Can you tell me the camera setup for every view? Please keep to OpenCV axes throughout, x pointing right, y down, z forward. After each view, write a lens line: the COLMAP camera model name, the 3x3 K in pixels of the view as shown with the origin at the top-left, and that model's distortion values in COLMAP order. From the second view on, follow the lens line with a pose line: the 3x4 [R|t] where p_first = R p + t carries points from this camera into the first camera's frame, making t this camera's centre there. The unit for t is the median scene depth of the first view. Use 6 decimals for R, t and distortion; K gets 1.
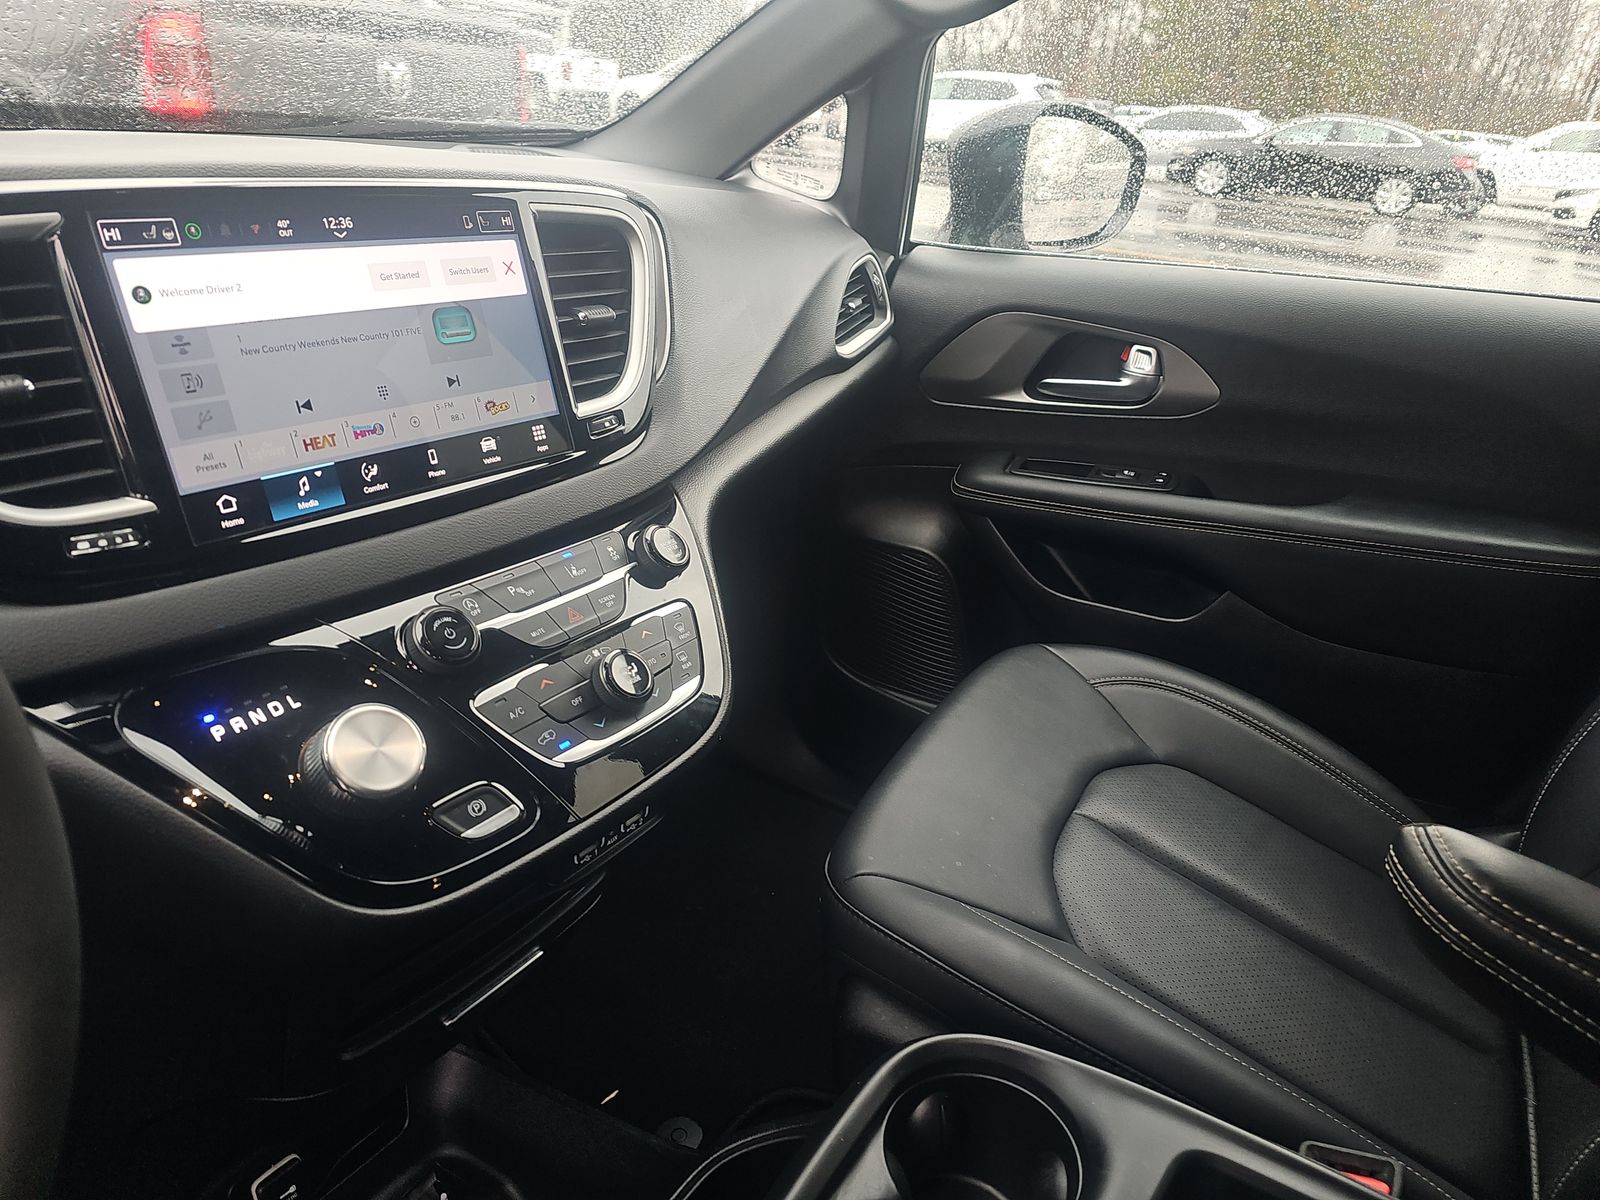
lens RADIAL K [[1065.3, 0, 800.0], [0, 1065.3, 600.0], [0, 0, 1]] dist [0.062069, -0.063721]
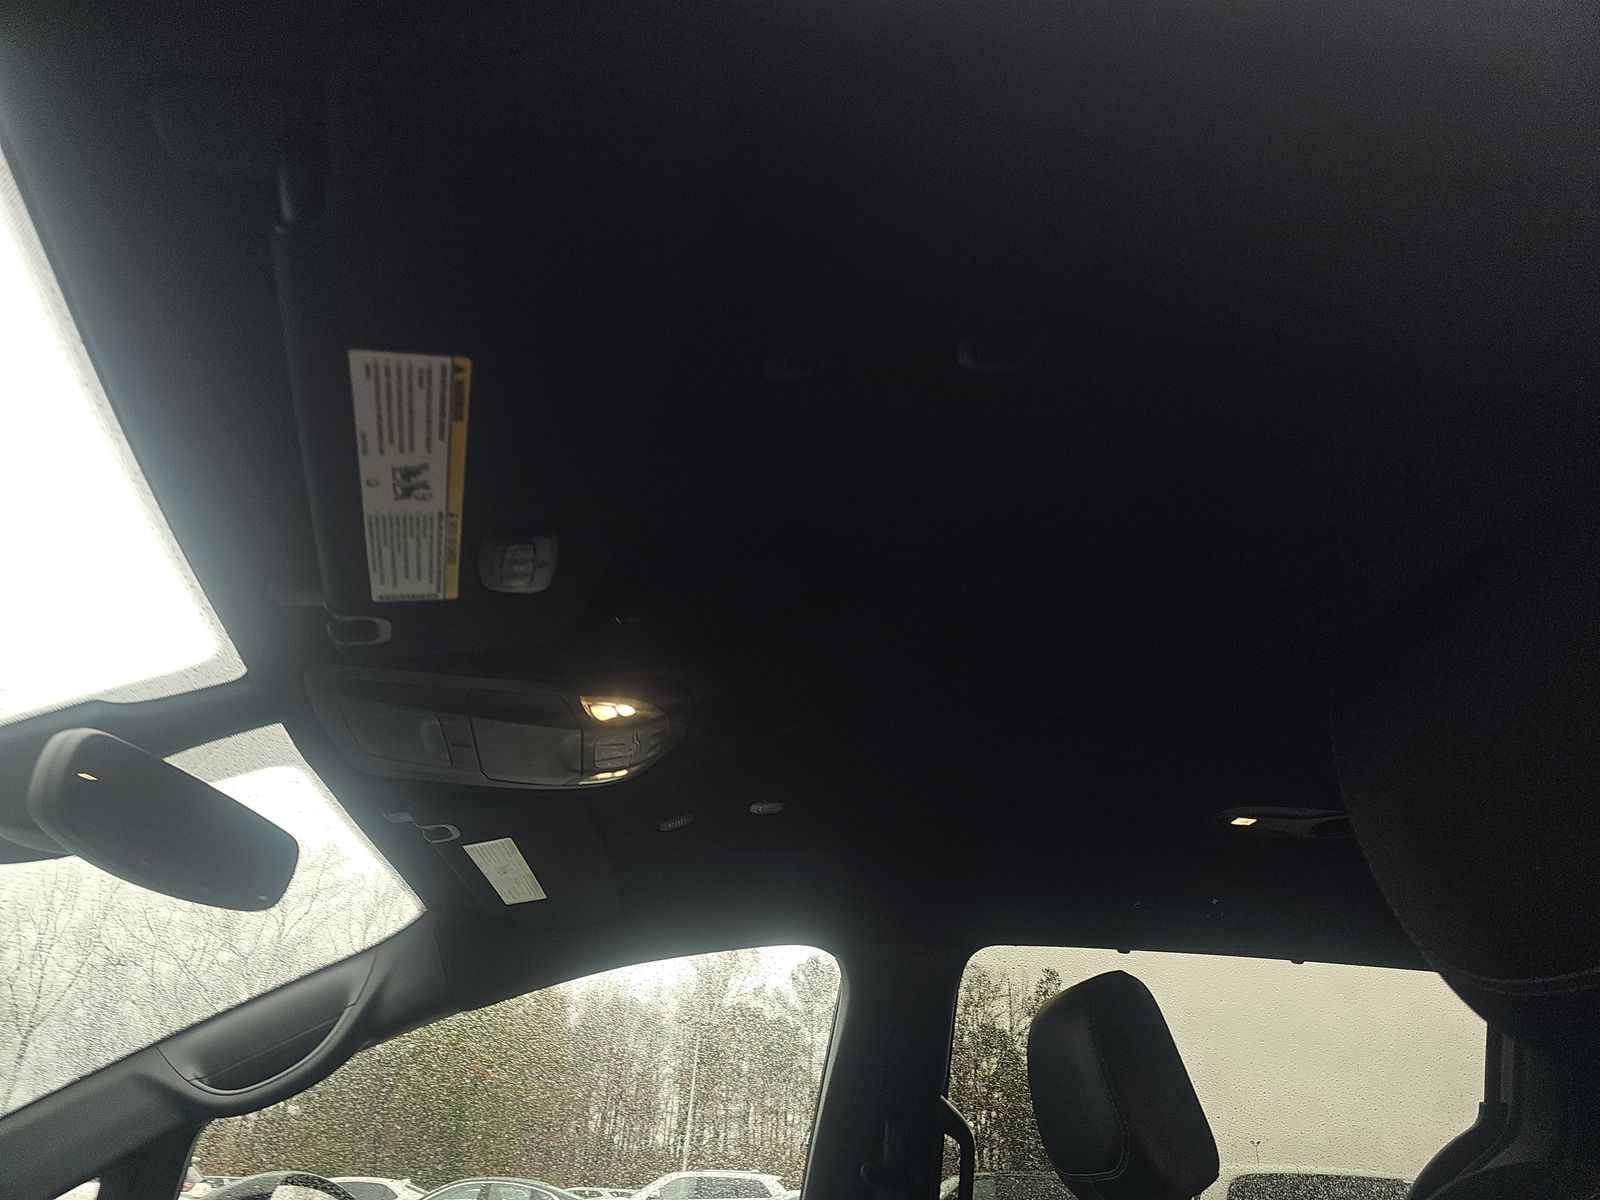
lens RADIAL K [[1058.9, 0, 800.0], [0, 1058.9, 600.0], [0, 0, 1]] dist [0.066110, -0.065211]
pose [[0.774797, 0.258860, 0.576786, -0.191900], [0.302243, 0.649655, -0.697566, 0.137757], [-0.555283, 0.714801, 0.425112, -0.294746]]
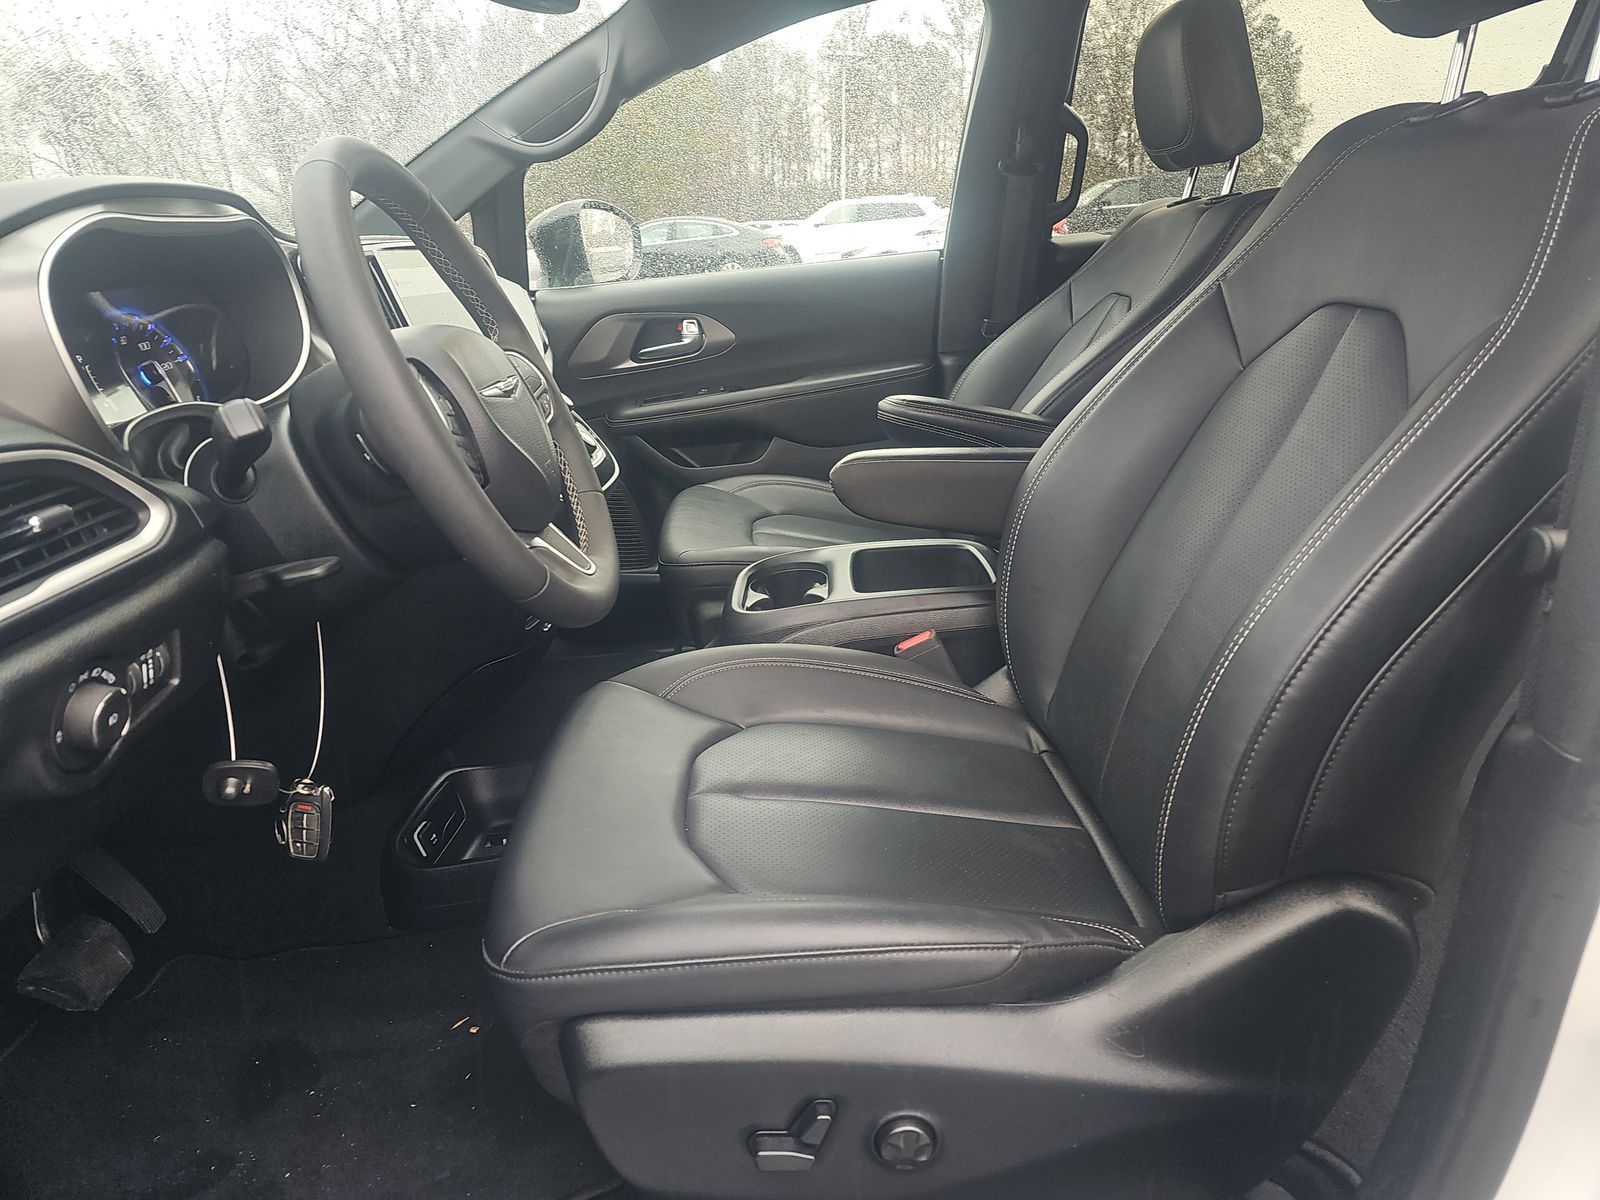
lens RADIAL K [[1065.3, 0, 800.0], [0, 1065.3, 600.0], [0, 0, 1]] dist [0.062069, -0.063721]
pose [[0.845716, -0.278726, 0.455056, -0.438843], [0.324093, 0.945744, -0.023046, 0.288150], [-0.423943, 0.166971, 0.890165, -0.556299]]
